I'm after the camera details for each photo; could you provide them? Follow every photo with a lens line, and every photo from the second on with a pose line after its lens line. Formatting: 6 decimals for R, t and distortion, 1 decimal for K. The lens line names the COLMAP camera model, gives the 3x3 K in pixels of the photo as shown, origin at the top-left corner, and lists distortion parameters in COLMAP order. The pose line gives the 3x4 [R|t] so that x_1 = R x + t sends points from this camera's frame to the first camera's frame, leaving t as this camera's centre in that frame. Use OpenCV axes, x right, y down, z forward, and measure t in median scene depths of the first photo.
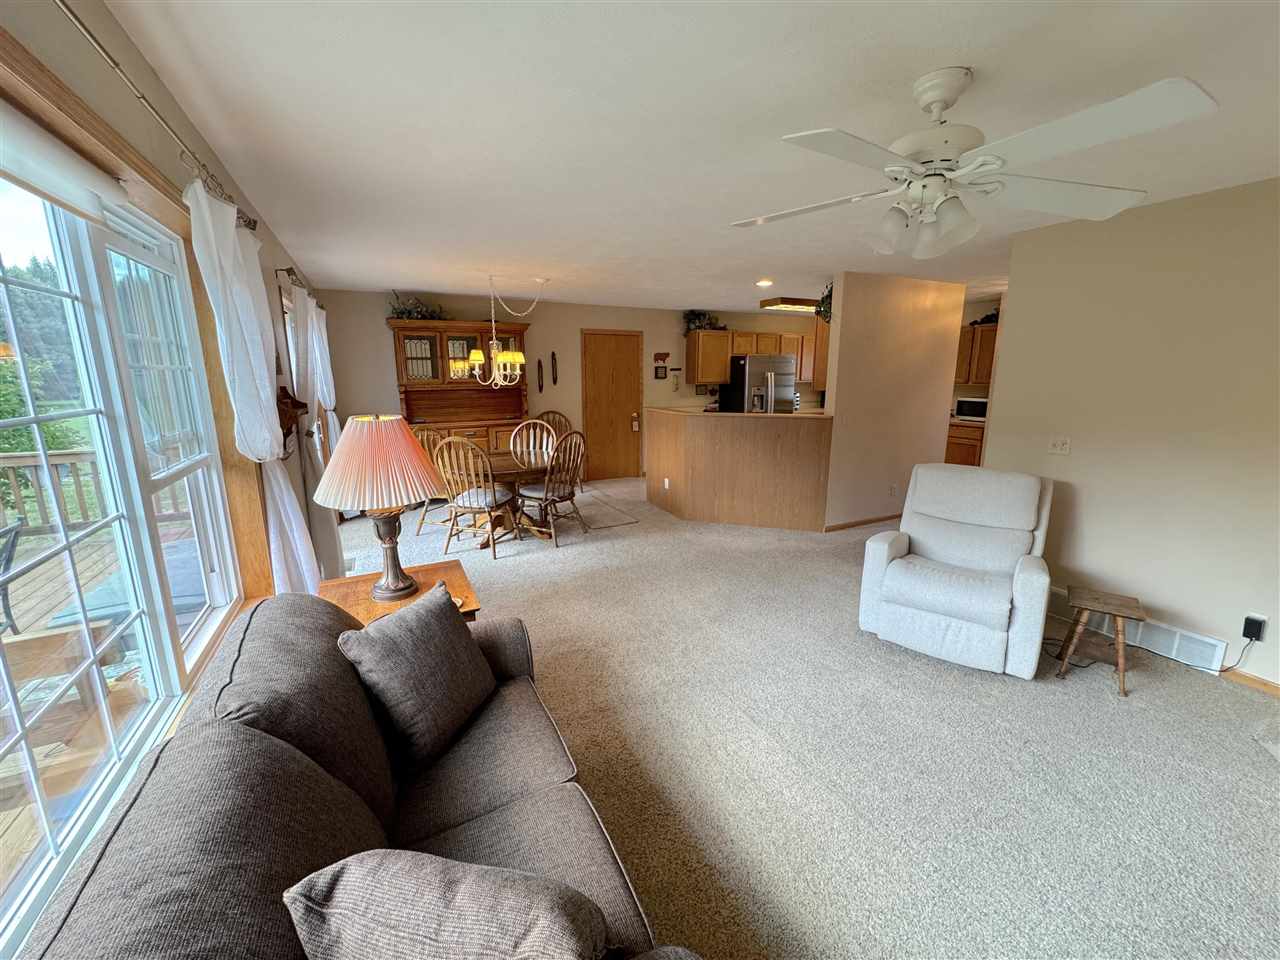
lens RADIAL K [[511.9, 0, 644.0], [0, 511.9, 477.1], [0, 0, 1]] dist [-0.003409, 0.000827]
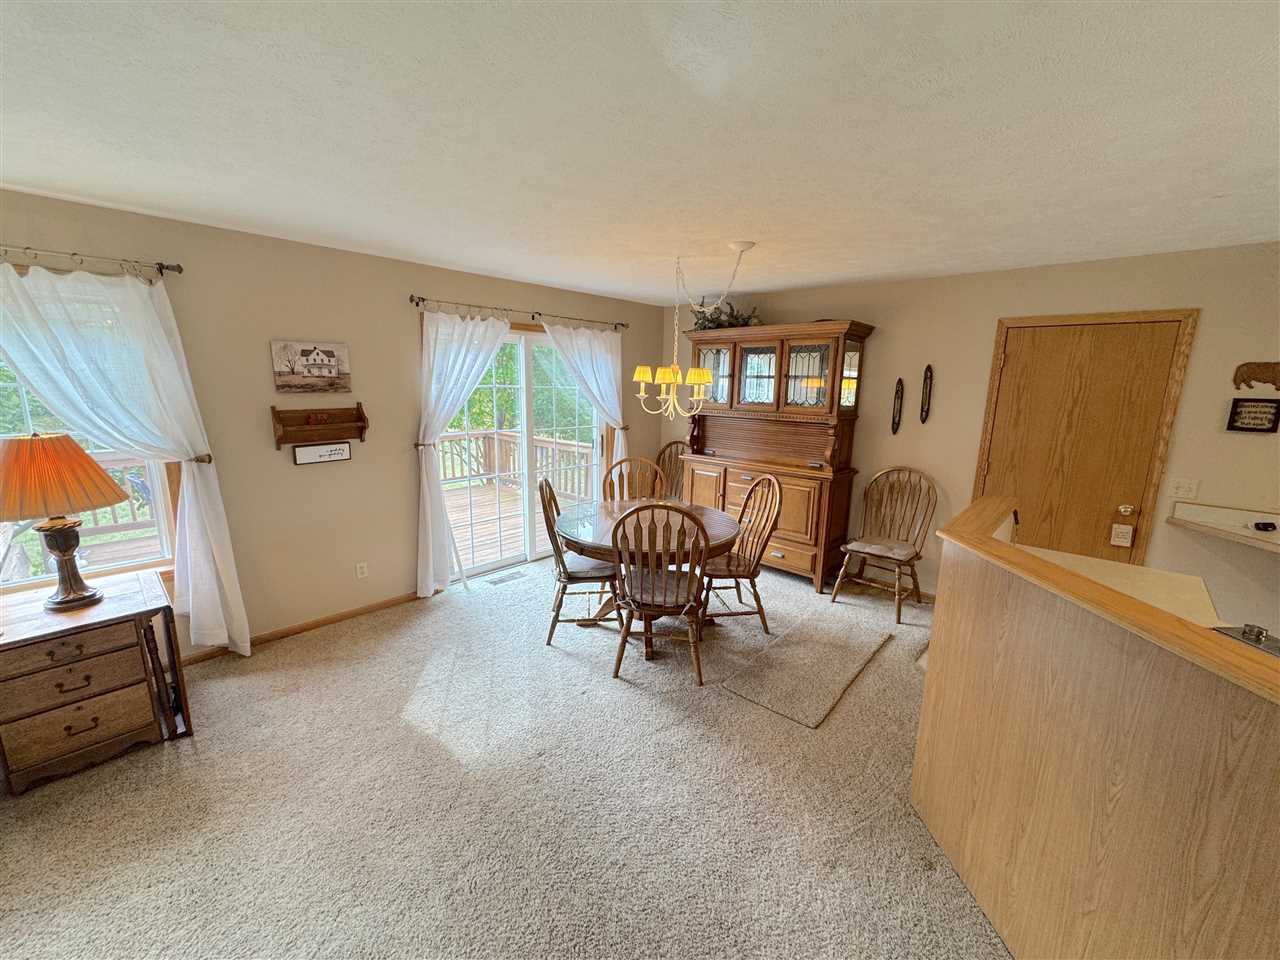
lens RADIAL K [[511.9, 0, 641.7], [0, 511.9, 478.4], [0, 0, 1]] dist [-0.003409, 0.000827]
pose [[0.340258, 0.183228, -0.922308, 0.372139], [-0.209591, 0.970936, 0.115566, -0.178476], [0.916677, 0.153985, 0.368771, 0.758517]]
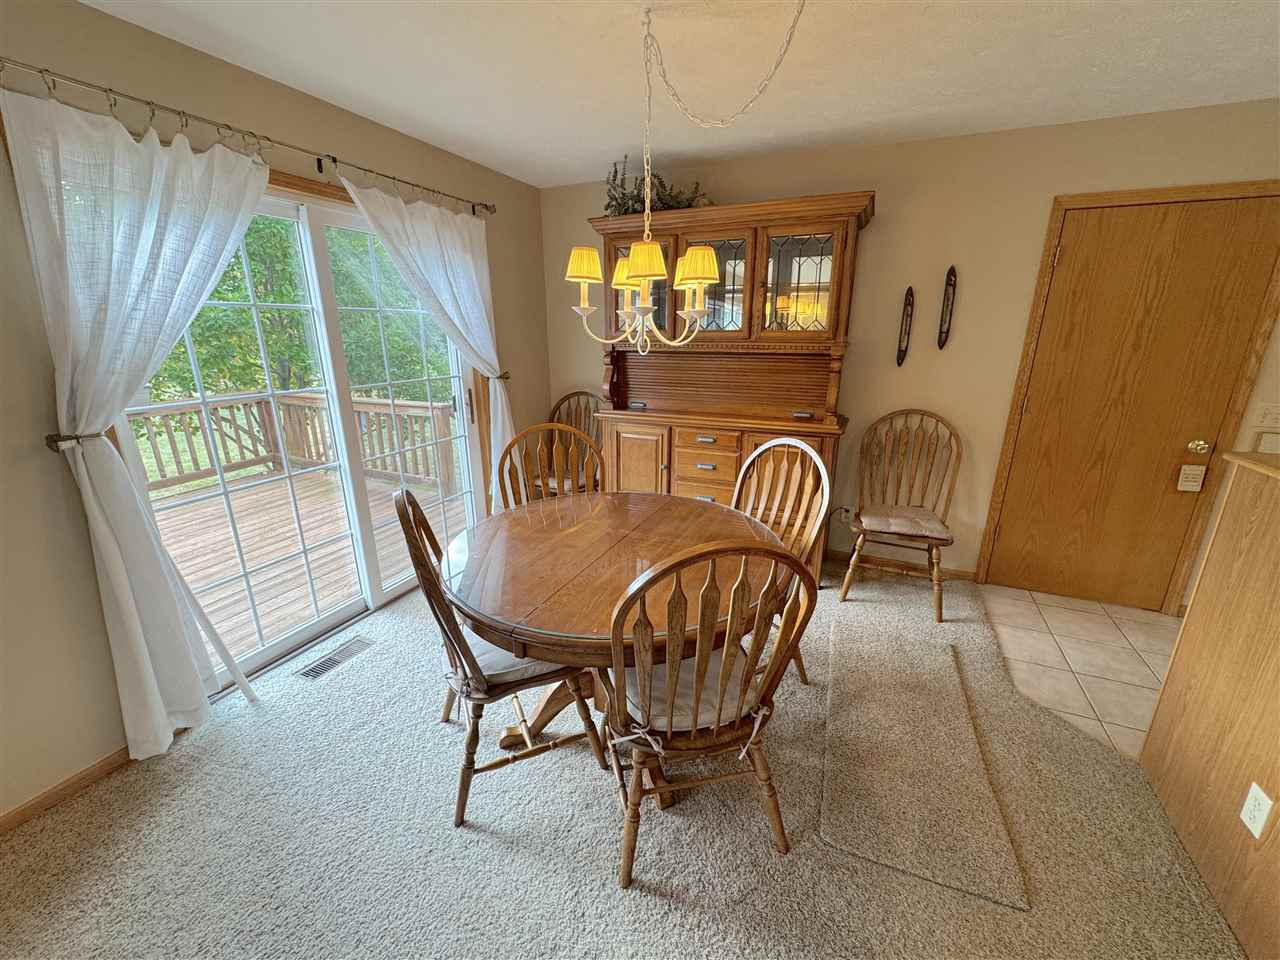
lens RADIAL K [[511.9, 0, 641.4], [0, 511.9, 478.8], [0, 0, 1]] dist [-0.003409, 0.000827]
pose [[0.630611, 0.222116, -0.743636, 0.009914], [-0.158609, 0.974832, 0.156670, -0.151727], [0.759719, 0.019150, 0.649970, 0.798316]]
